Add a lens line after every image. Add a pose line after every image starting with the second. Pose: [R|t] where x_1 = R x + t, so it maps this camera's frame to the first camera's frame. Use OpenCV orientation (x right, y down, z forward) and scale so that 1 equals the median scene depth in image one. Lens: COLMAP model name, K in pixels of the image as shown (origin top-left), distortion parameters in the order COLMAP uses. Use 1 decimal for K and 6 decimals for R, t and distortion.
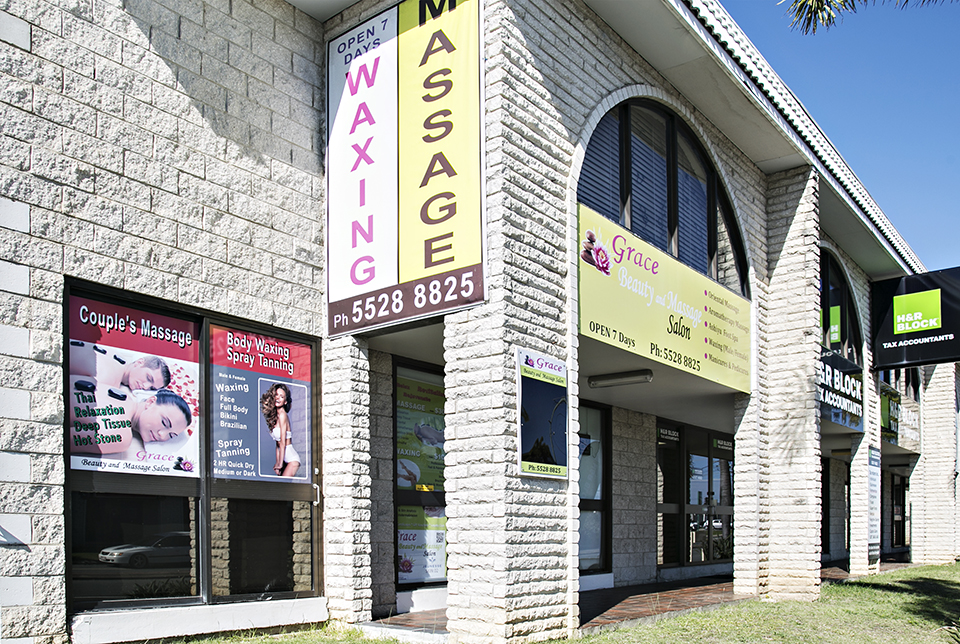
lens RADIAL K [[814.2, 0, 479.7], [0, 814.2, 276.2], [0, 0, 1]] dist [-0.013198, -0.018040]
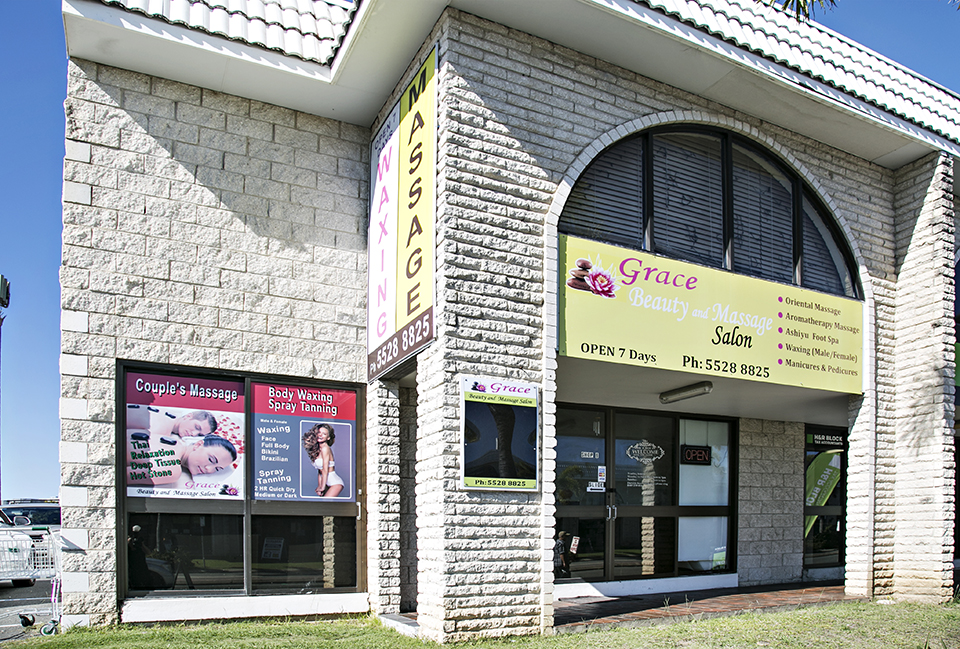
lens RADIAL K [[673.7, 0, 479.9], [0, 673.7, 346.4], [0, 0, 1]] dist [-0.053979, 0.003646]
pose [[0.914248, -0.120466, -0.386831, 0.395003], [0.130562, 0.991440, -0.000177, 0.046798], [0.383542, -0.050344, 0.922150, 0.148663]]
